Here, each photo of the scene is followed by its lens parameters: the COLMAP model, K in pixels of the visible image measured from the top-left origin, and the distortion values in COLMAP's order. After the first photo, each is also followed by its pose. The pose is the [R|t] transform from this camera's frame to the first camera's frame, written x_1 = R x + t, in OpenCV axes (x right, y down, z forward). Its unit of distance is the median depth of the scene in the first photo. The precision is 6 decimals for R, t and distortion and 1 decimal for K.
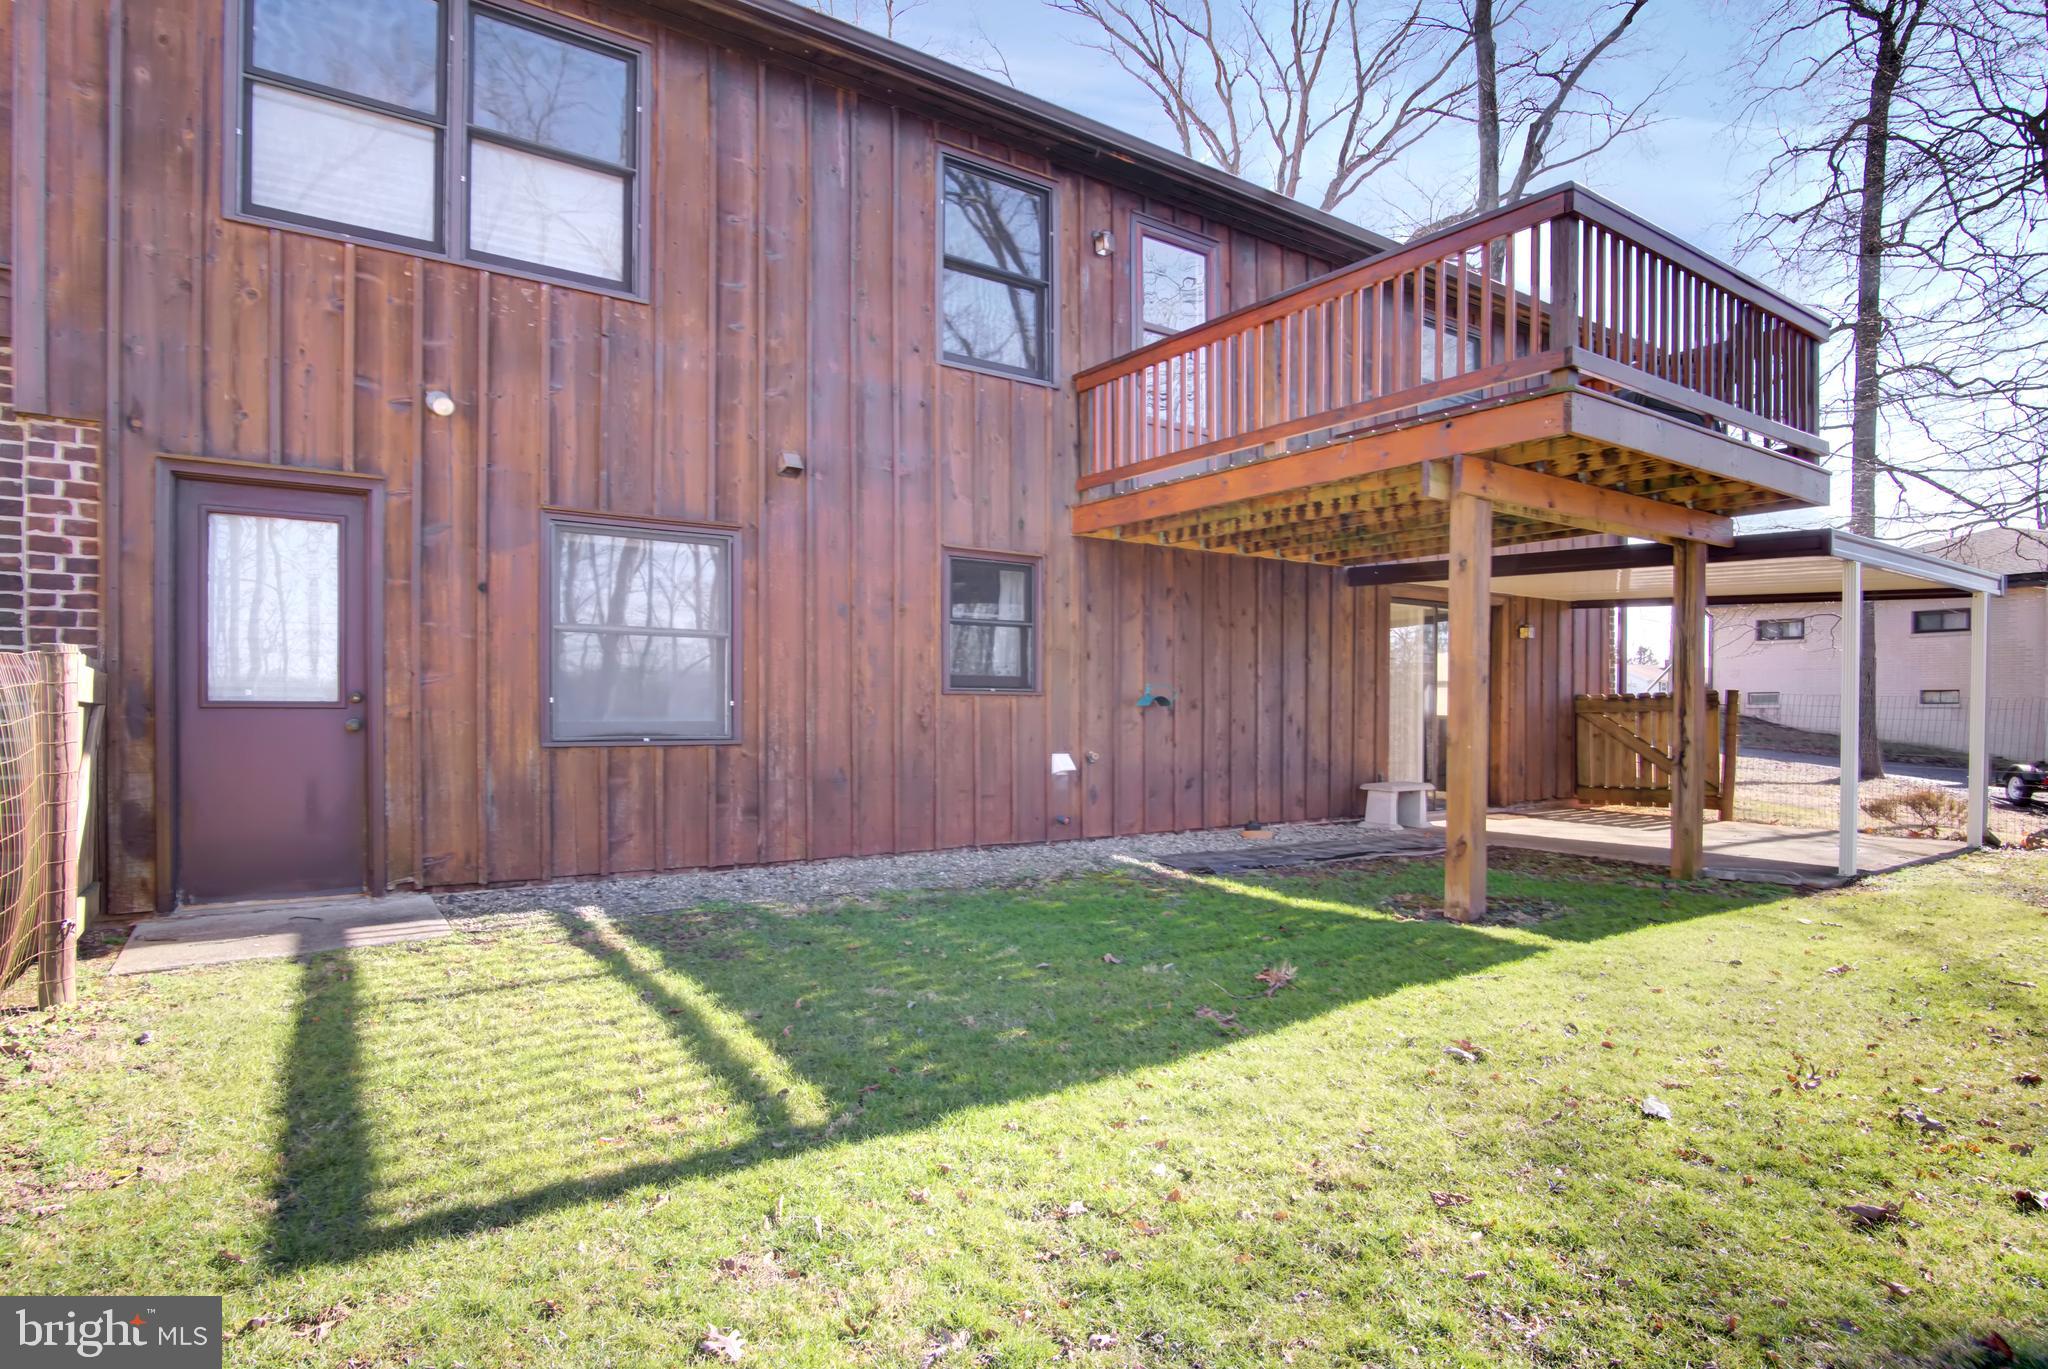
lens RADIAL K [[1109.0, 0, 1019.1], [0, 1109.0, 716.9], [0, 0, 1]] dist [-0.025541, 0.001297]
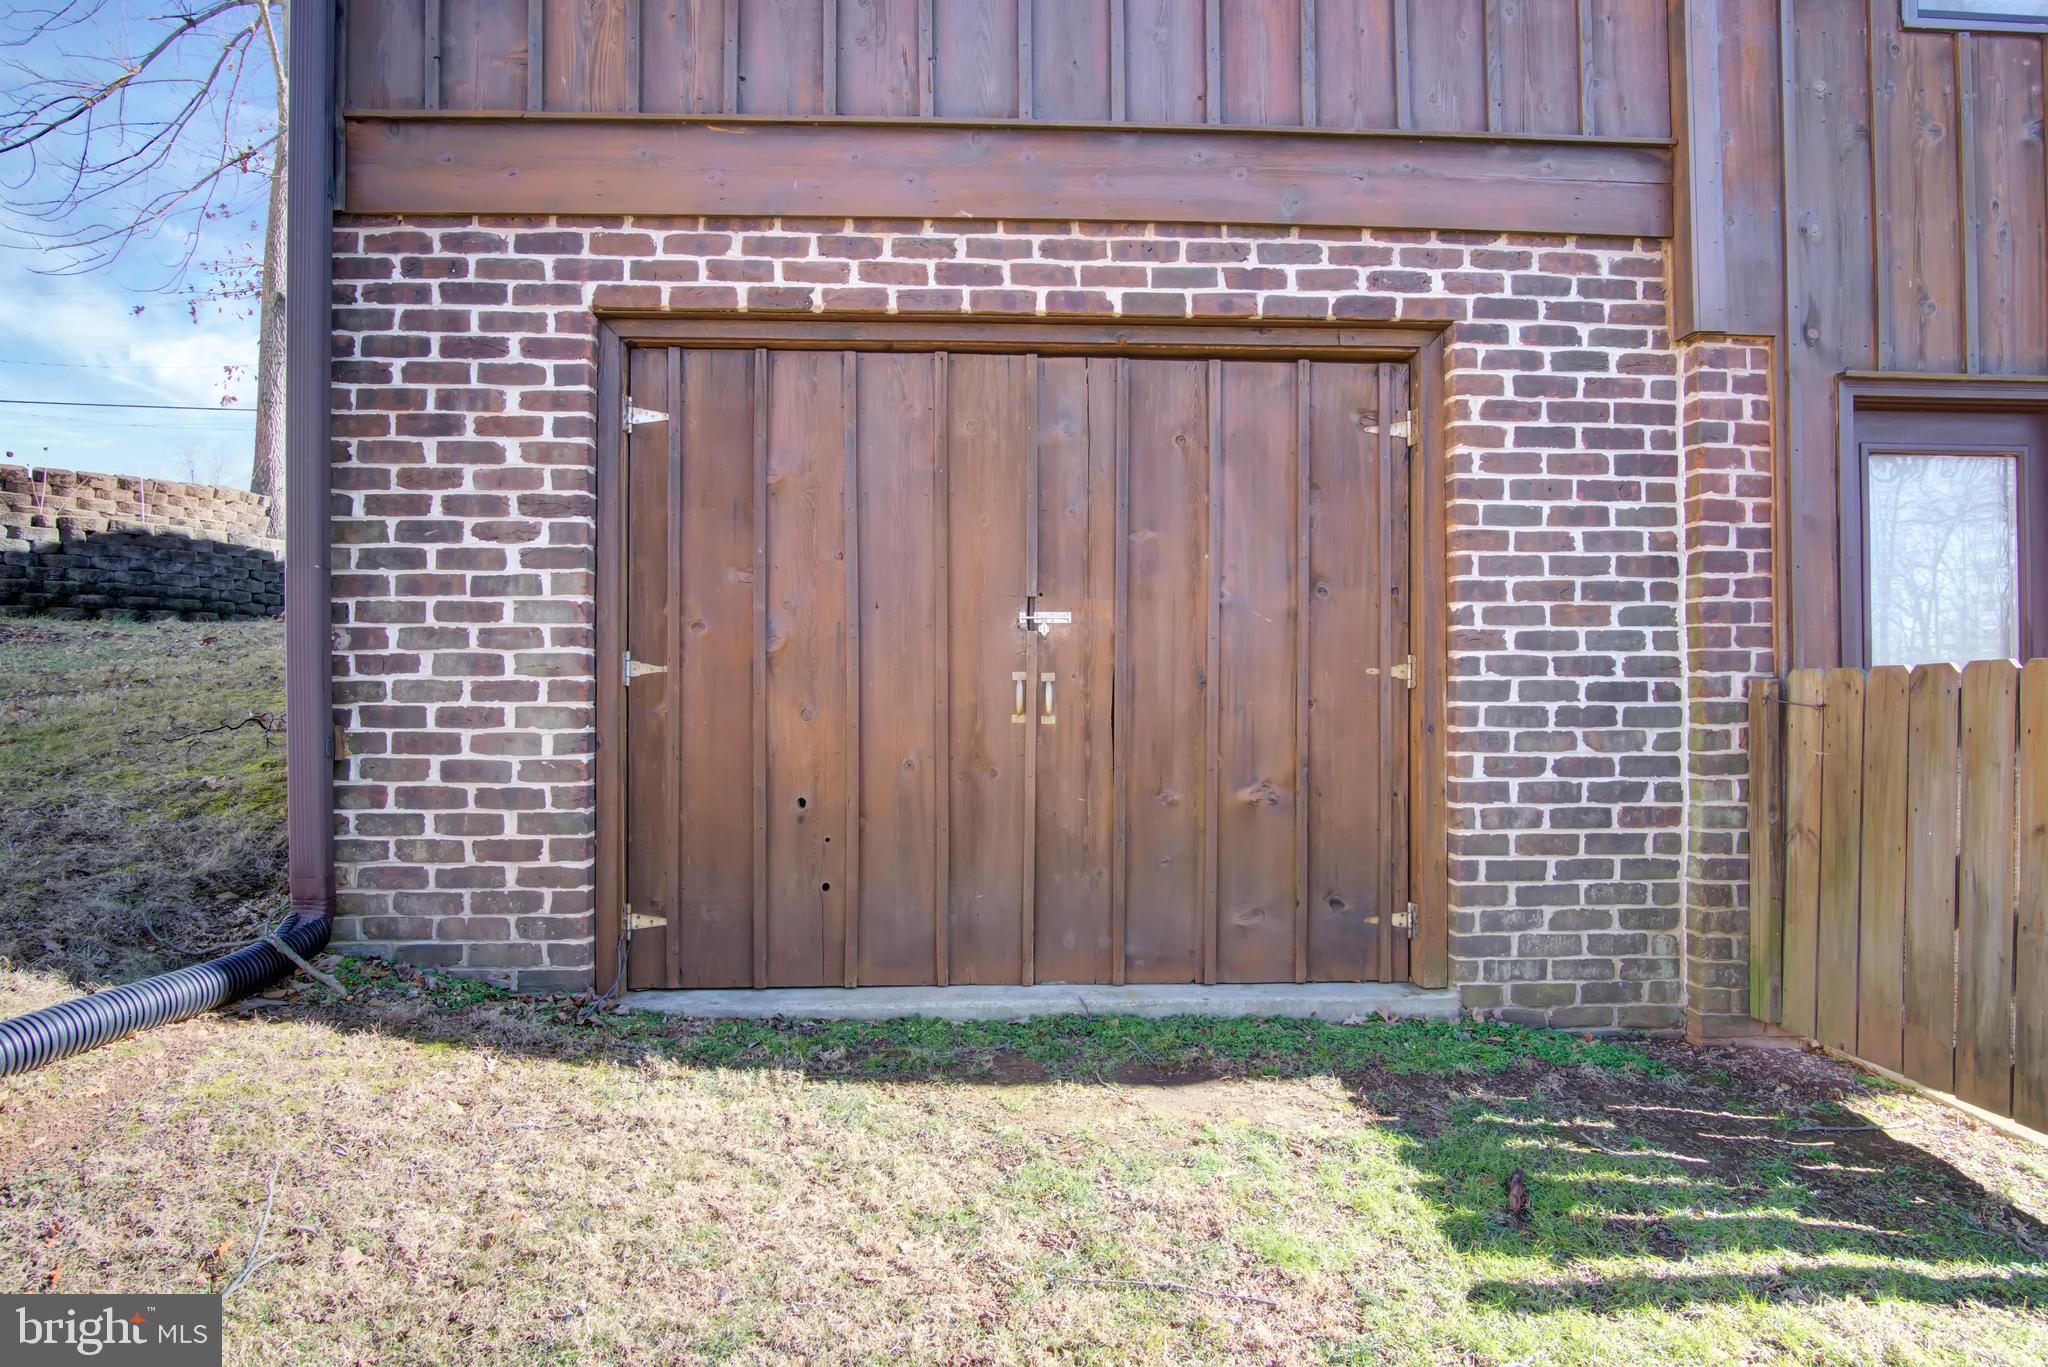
lens RADIAL K [[1109.0, 0, 1019.1], [0, 1109.0, 715.9], [0, 0, 1]] dist [-0.025541, 0.001297]
pose [[0.841686, -0.007234, -0.539920, -0.629640], [0.001536, 0.999938, -0.011003, -0.009921], [0.539966, 0.008432, 0.841645, 0.091379]]
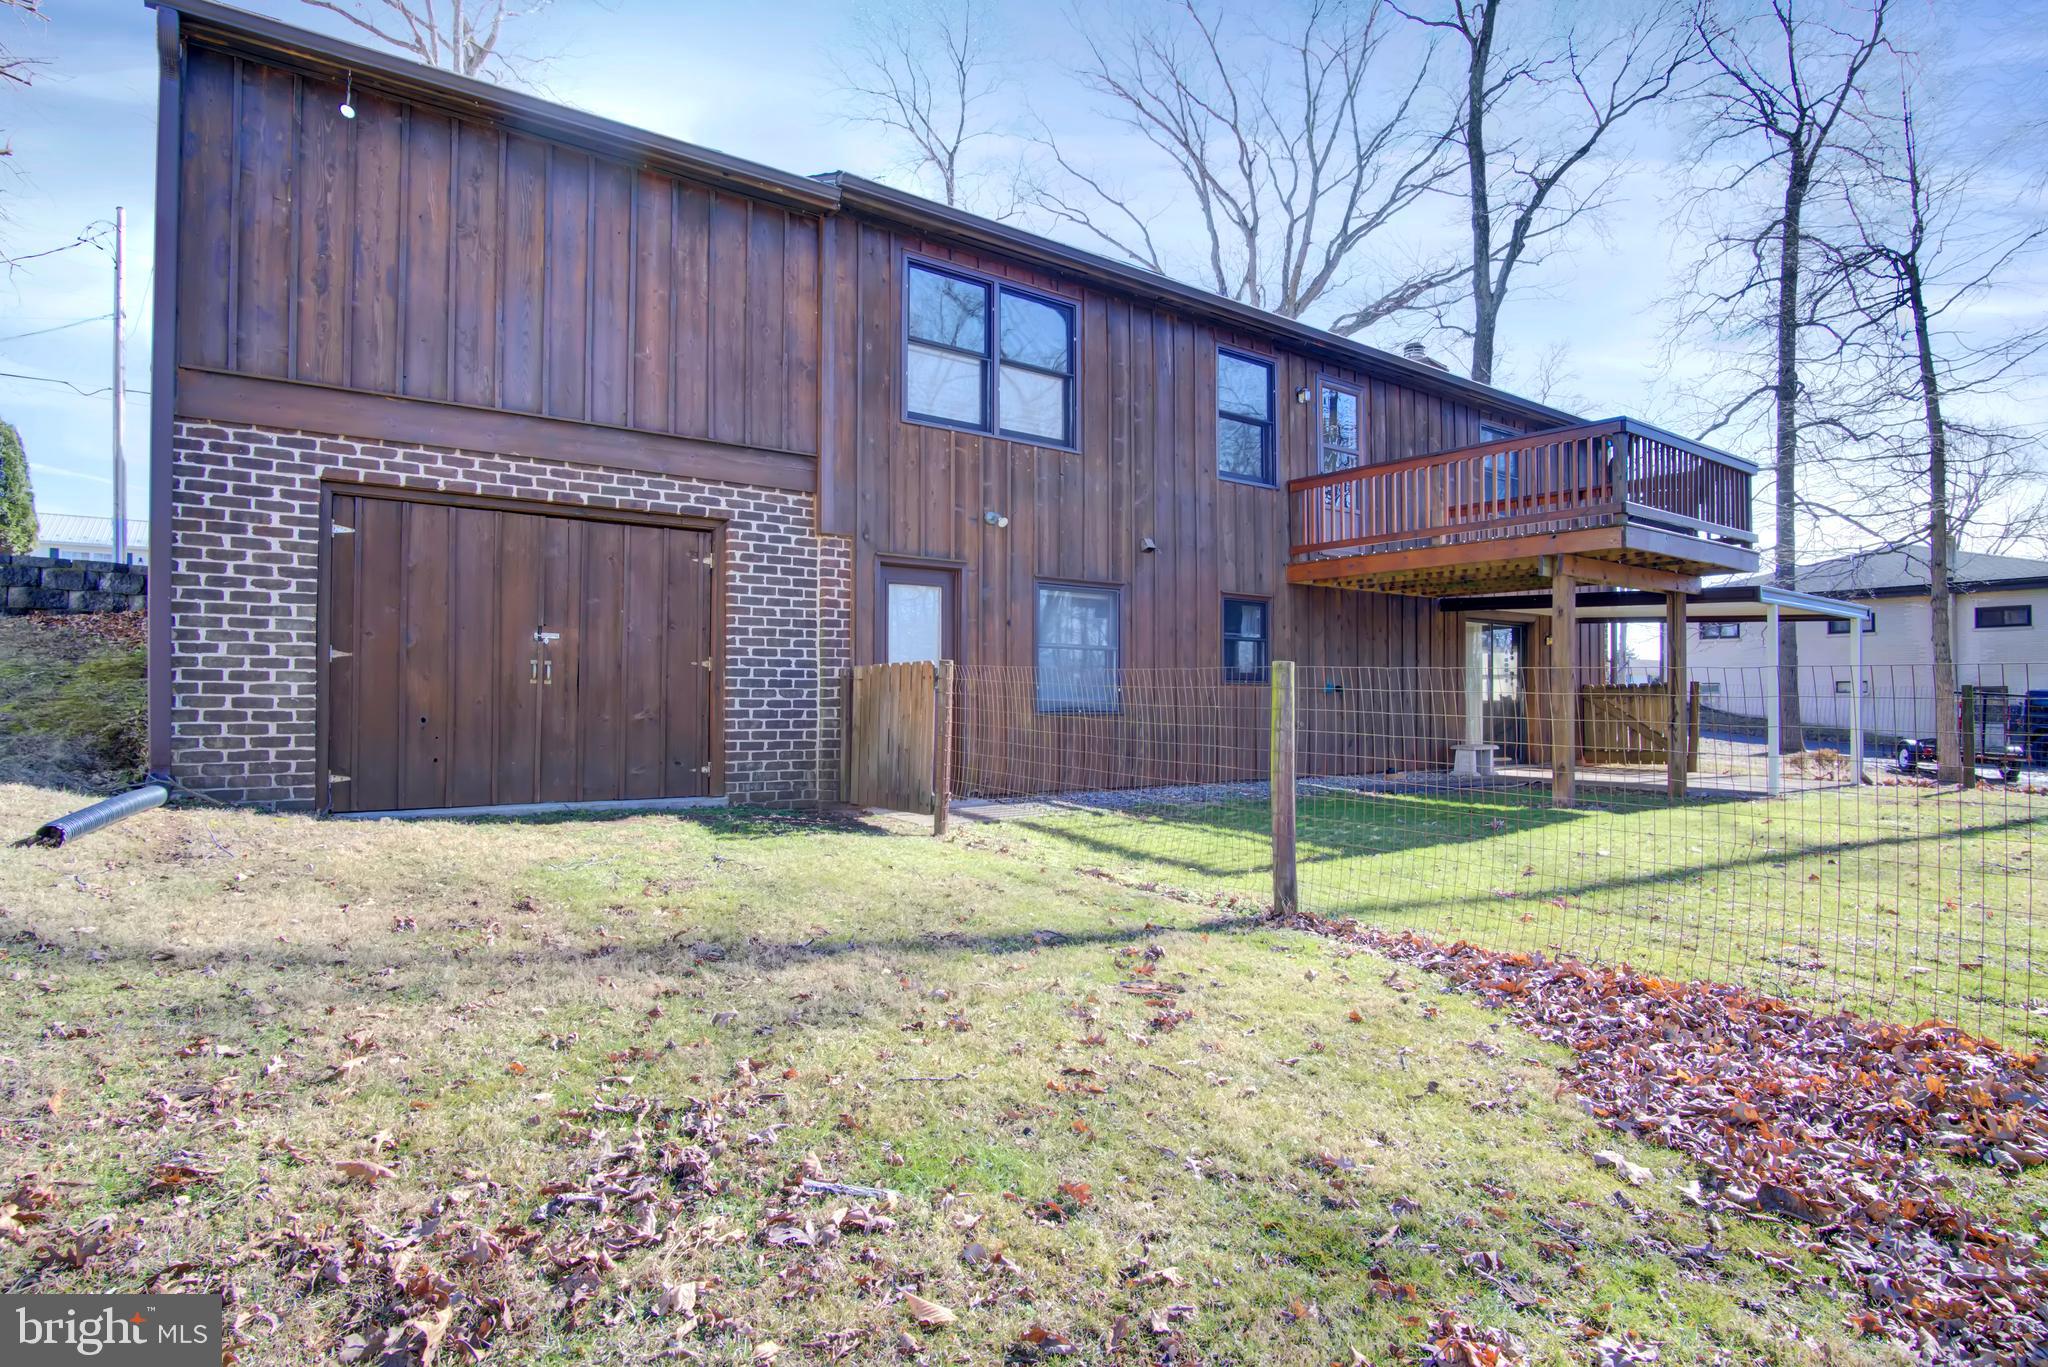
lens RADIAL K [[1080.7, 0, 1024.0], [0, 1080.7, 683.5], [0, 0, 1]] dist [-0.028688, 0.000391]
pose [[0.999466, -0.000595, 0.032673, -0.440988], [0.001339, 0.999740, -0.022774, 0.014222], [-0.032651, 0.022805, 0.999207, -0.597207]]
